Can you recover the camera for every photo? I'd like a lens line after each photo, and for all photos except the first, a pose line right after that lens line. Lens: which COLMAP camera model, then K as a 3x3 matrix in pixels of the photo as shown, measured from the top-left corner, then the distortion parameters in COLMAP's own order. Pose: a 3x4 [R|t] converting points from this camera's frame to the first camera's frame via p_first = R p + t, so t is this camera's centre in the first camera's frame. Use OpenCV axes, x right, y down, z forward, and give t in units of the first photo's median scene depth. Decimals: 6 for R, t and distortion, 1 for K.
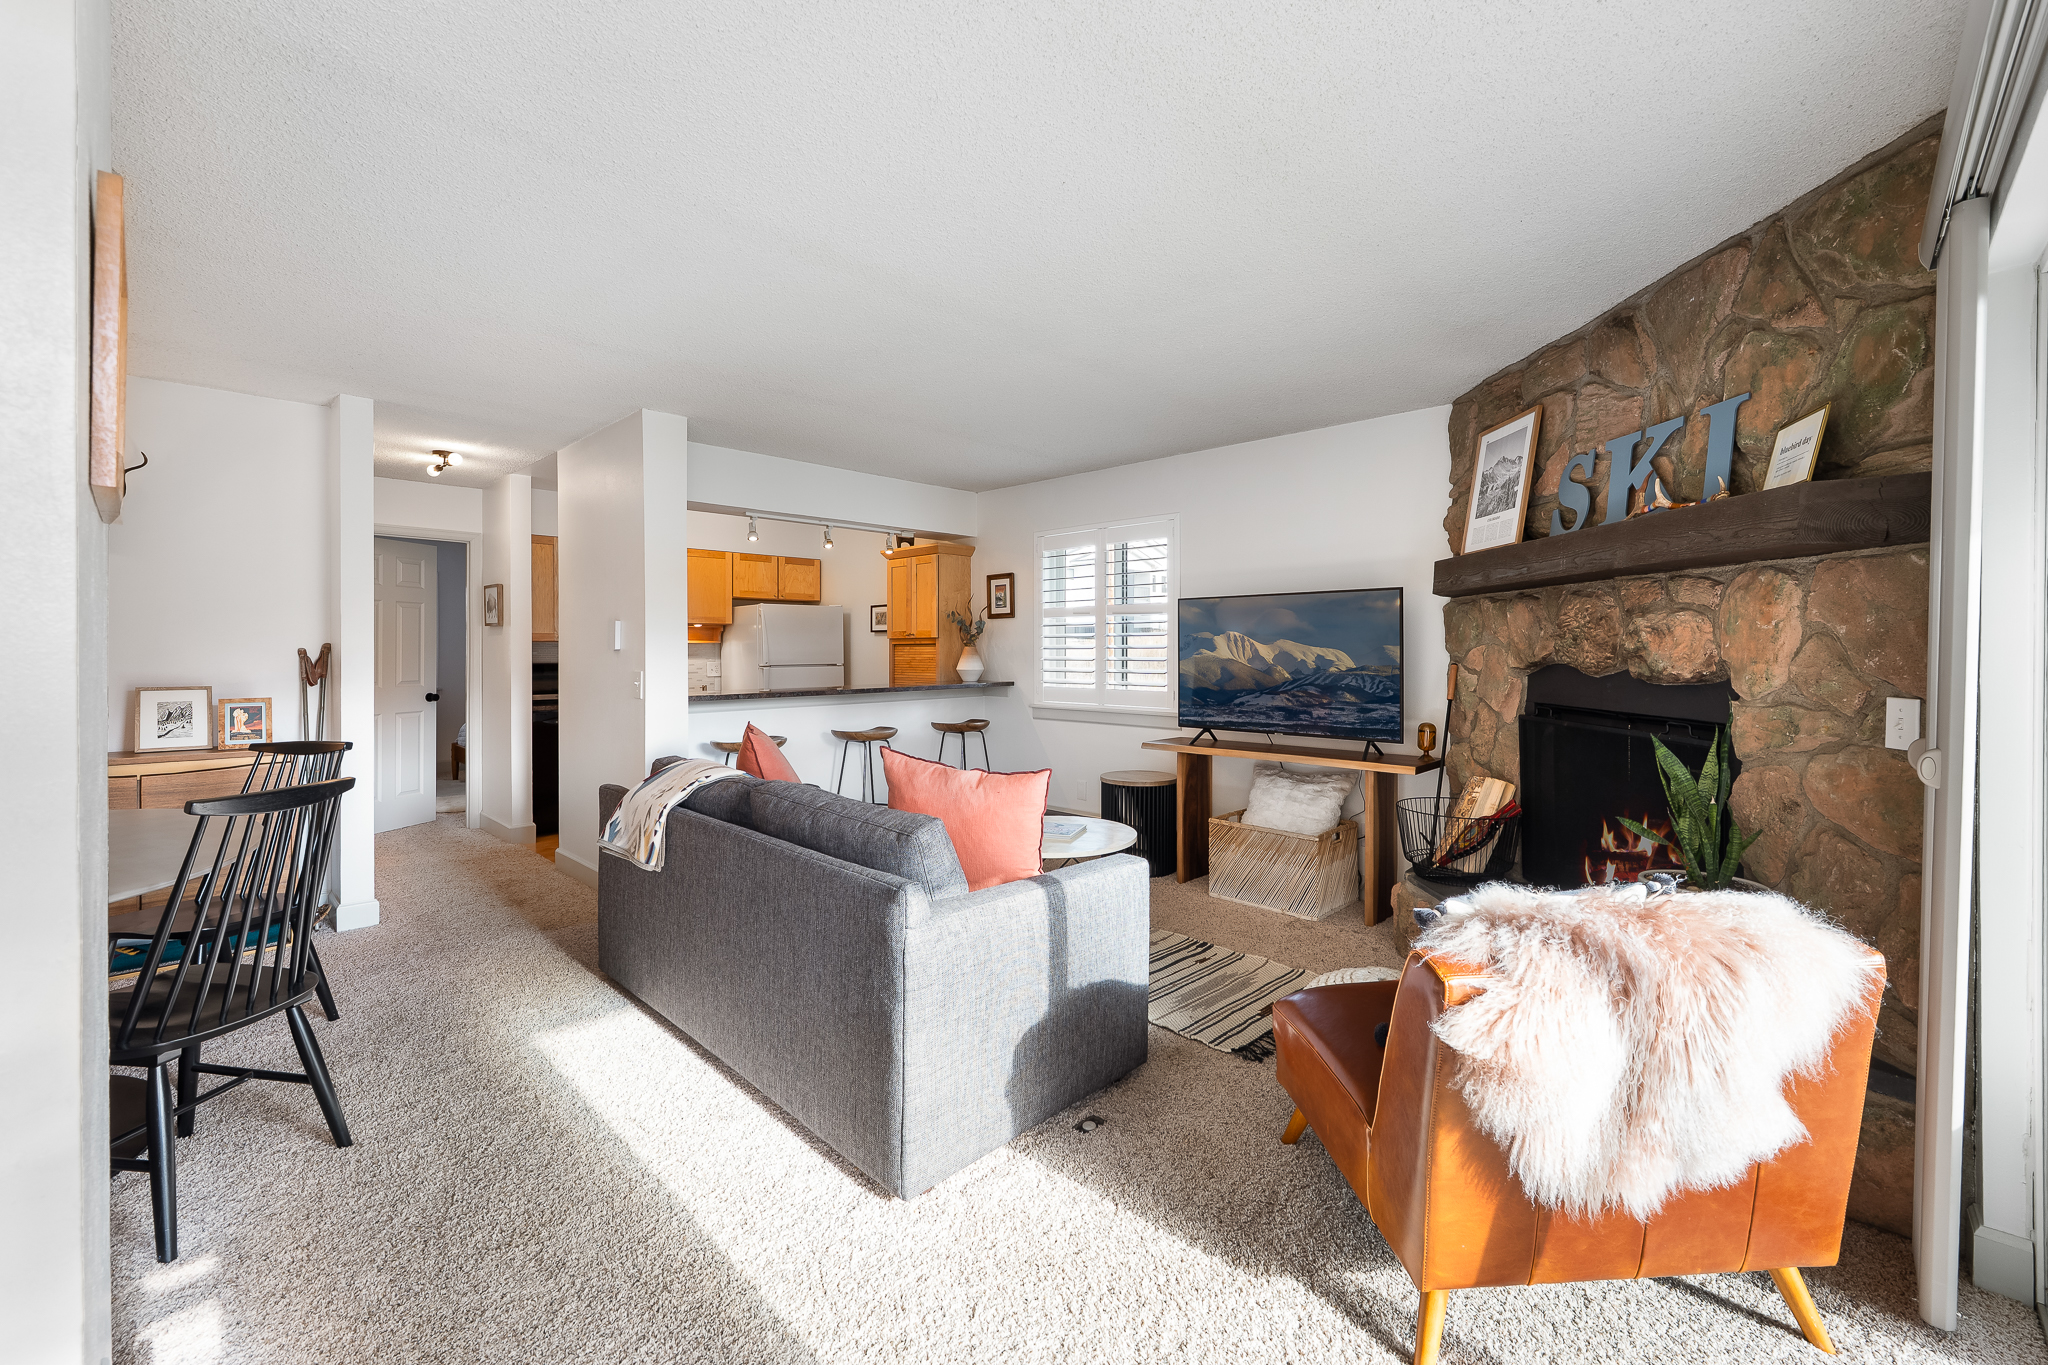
lens RADIAL K [[823.7, 0, 1057.5], [0, 823.7, 640.0], [0, 0, 1]] dist [0.019923, -0.000721]
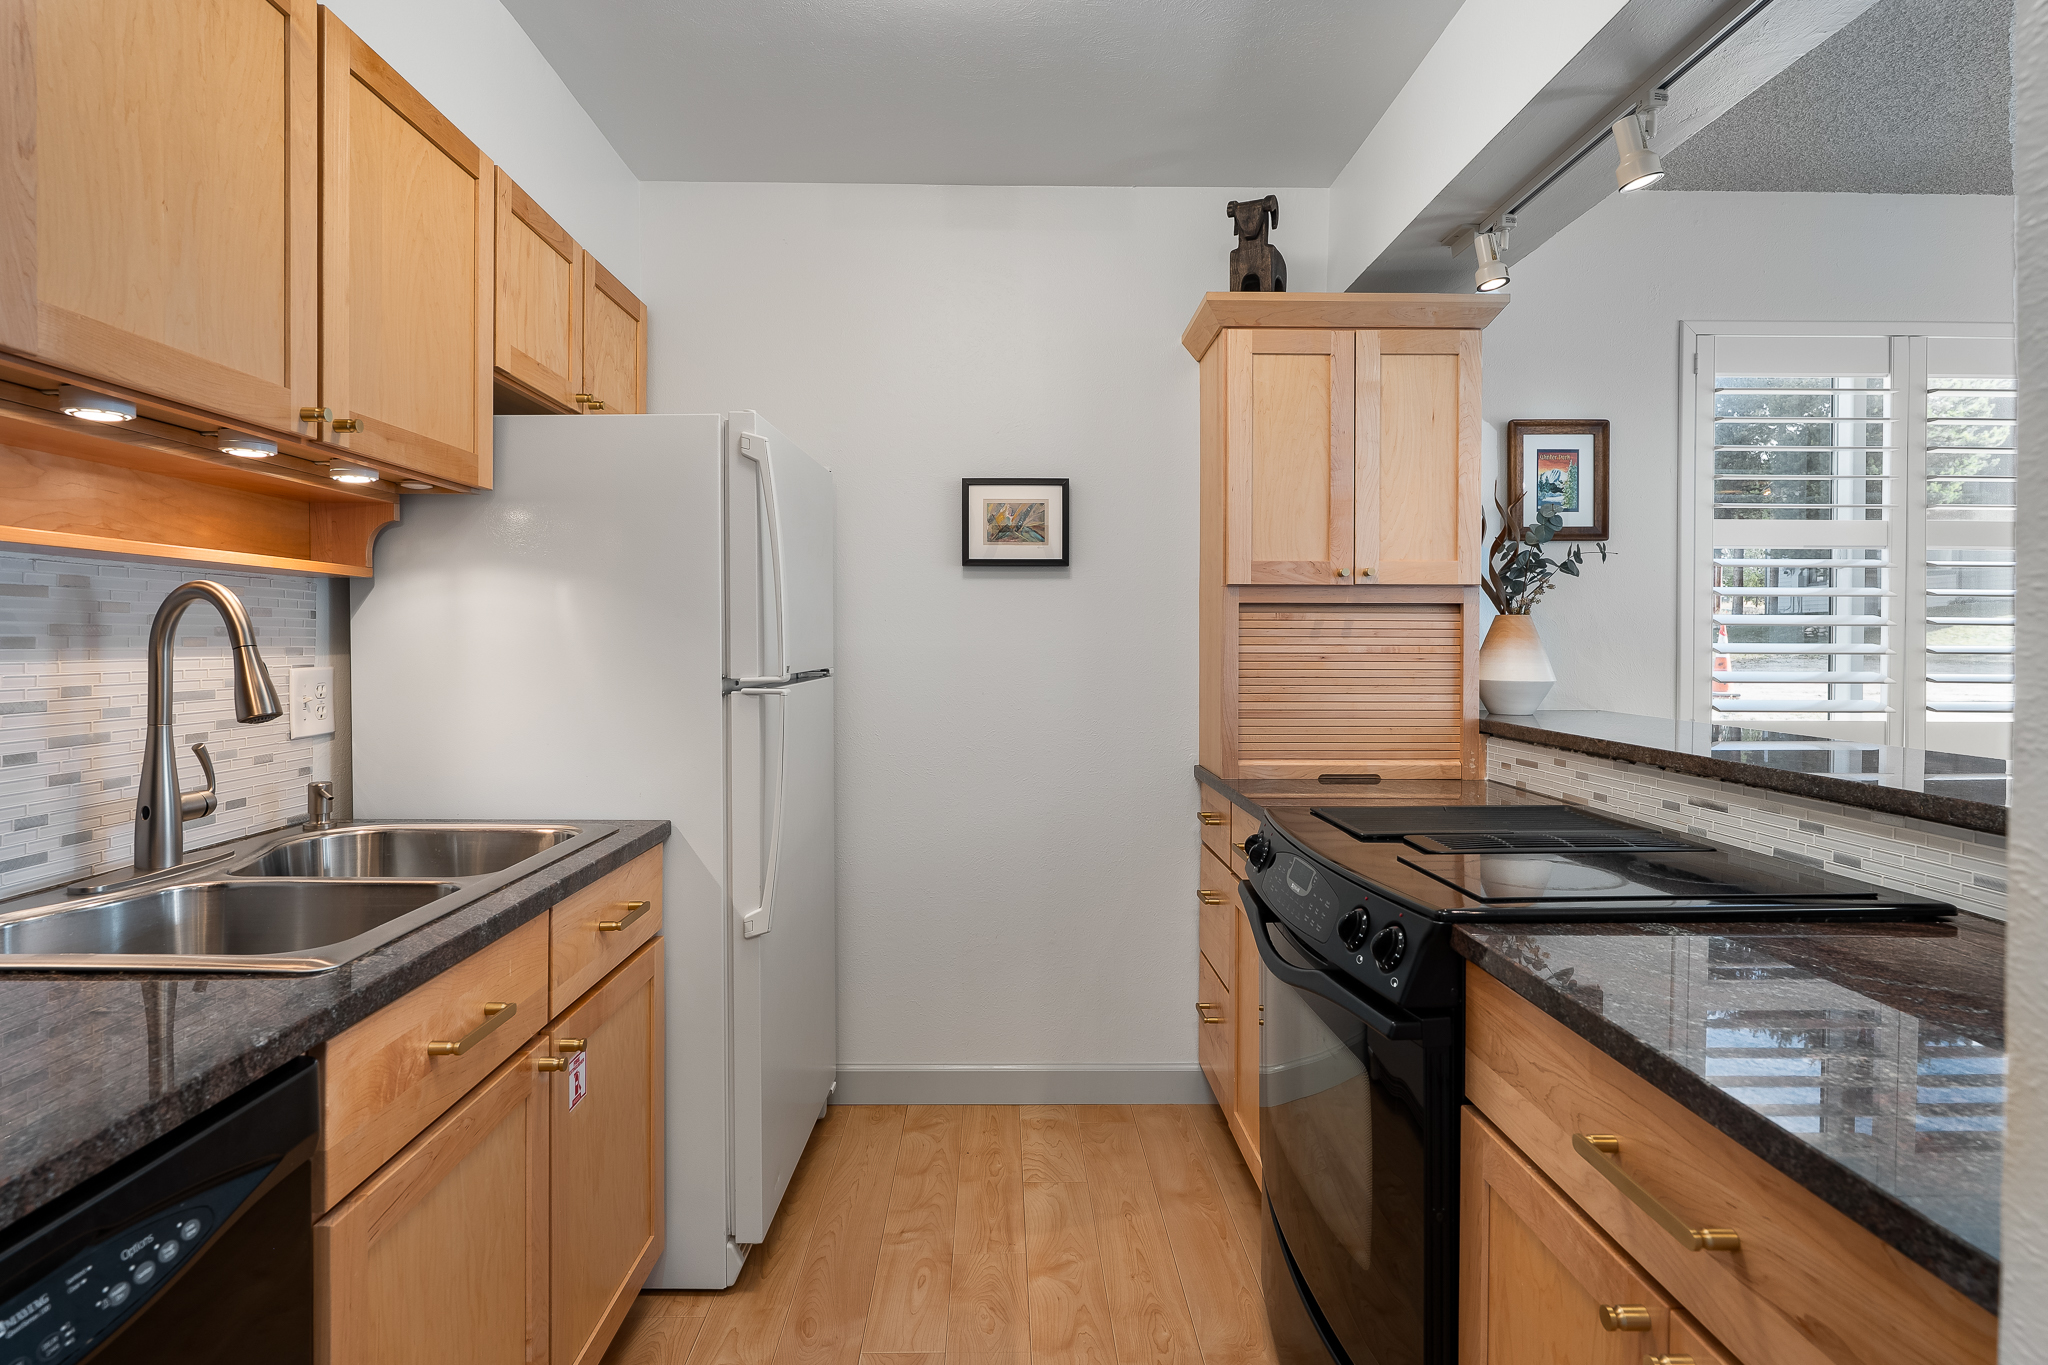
lens RADIAL K [[1068.3, 0, 1011.3], [0, 1068.3, 652.0], [0, 0, 1]] dist [-0.002276, 0.000426]
pose [[0.730805, -0.004611, 0.682571, -0.909647], [-0.014447, 0.999649, 0.022221, 0.026109], [-0.682433, -0.026101, 0.730482, 1.299864]]
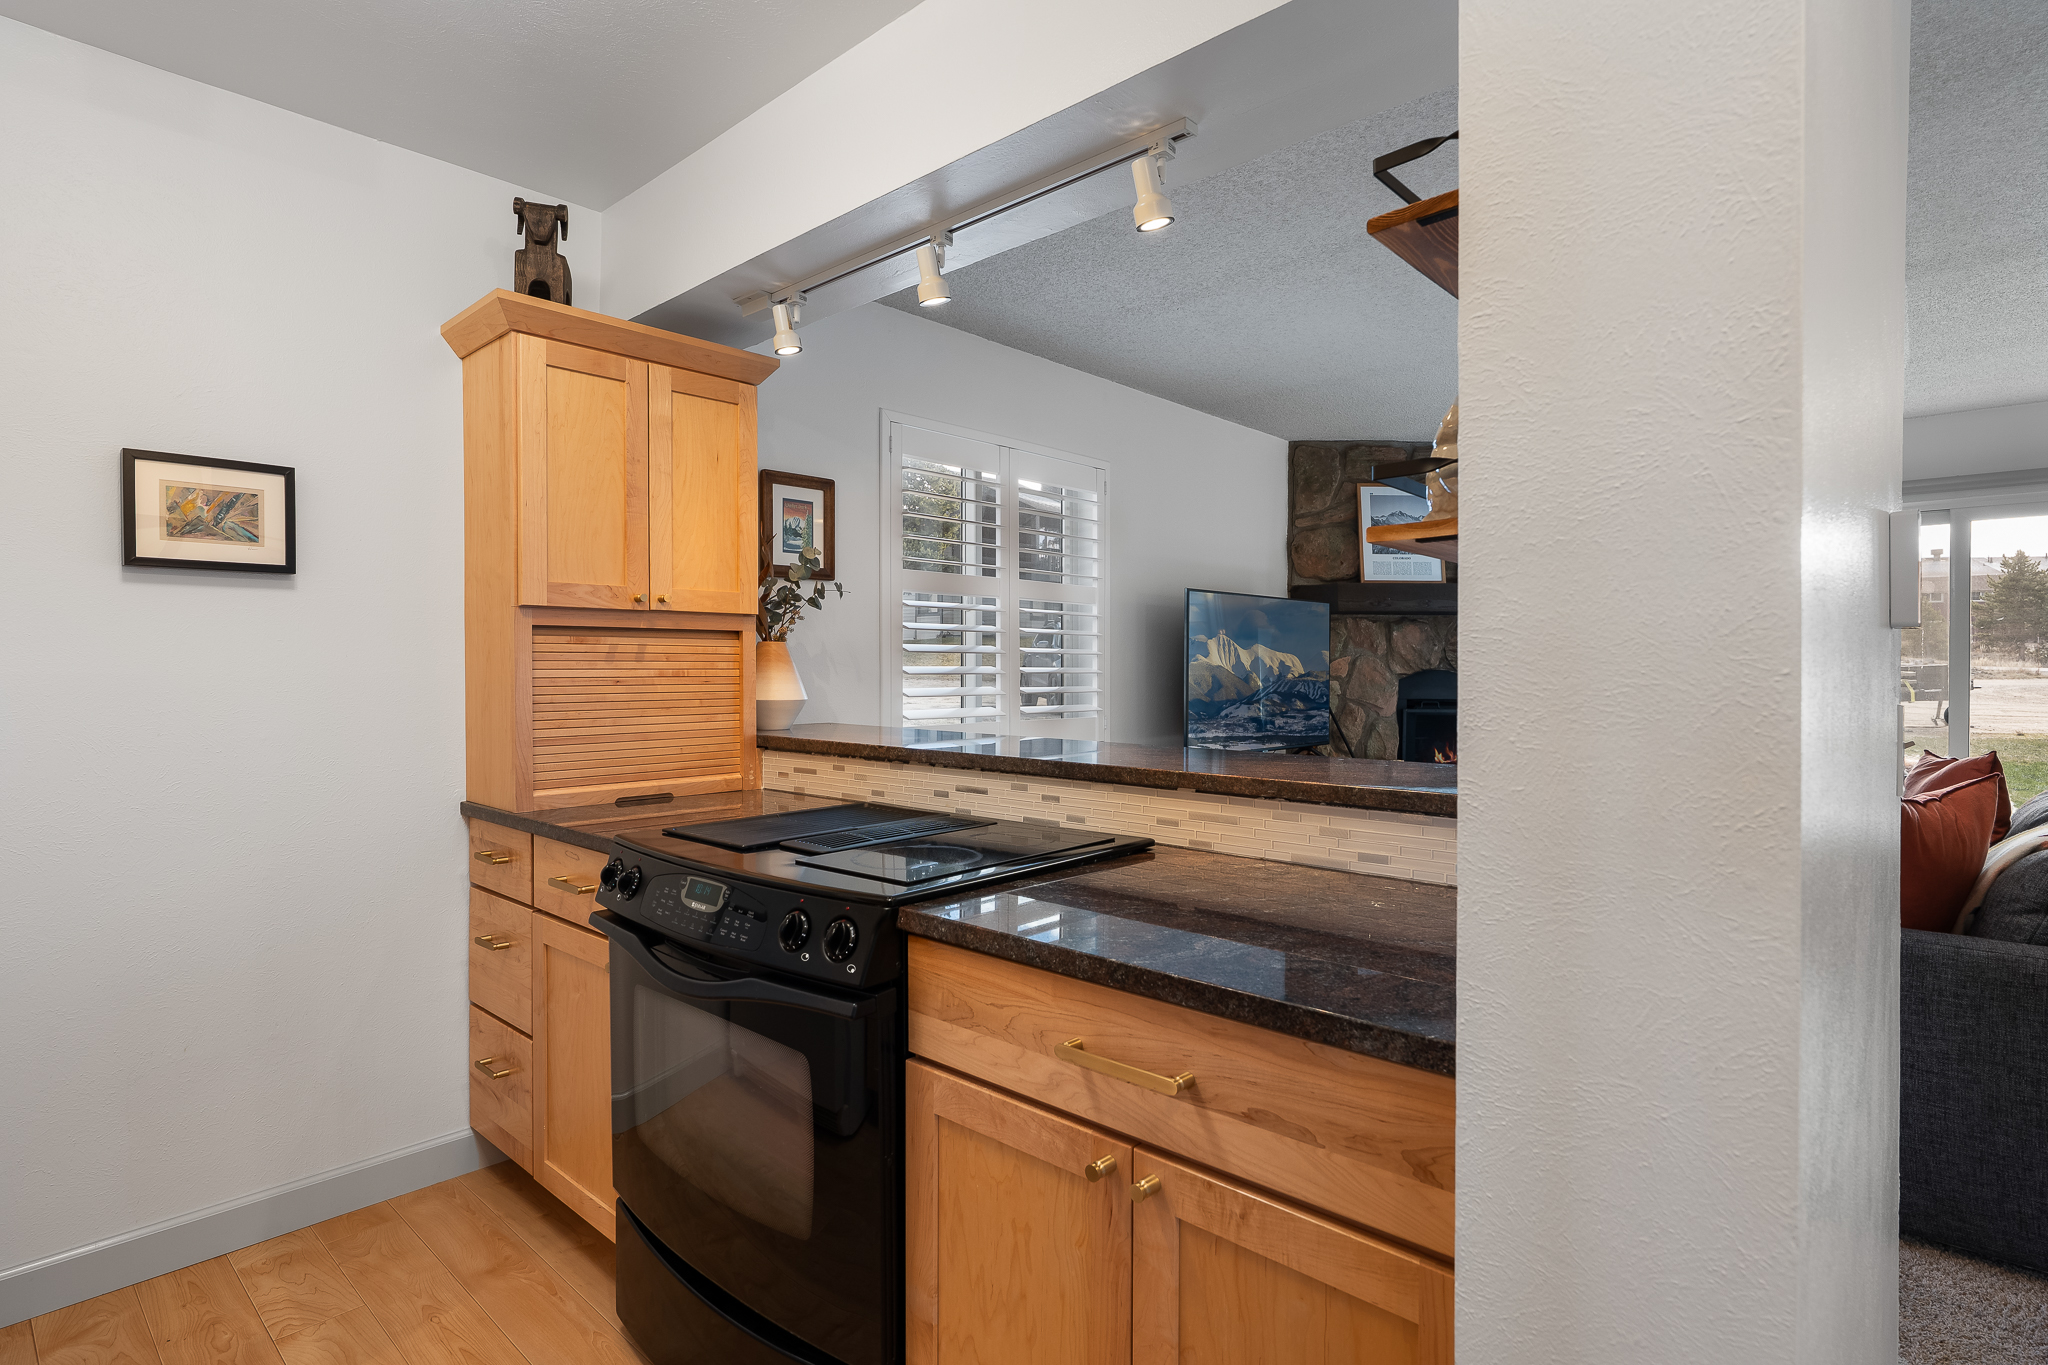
lens RADIAL K [[1025.0, 0, 1018.4], [0, 1025.0, 676.0], [0, 0, 1]] dist [0.002168, -0.001707]
pose [[0.015918, -0.009834, 0.999825, -0.953186], [-0.017409, 0.999797, 0.010111, 0.027141], [-0.999722, -0.017567, 0.015744, 1.394469]]
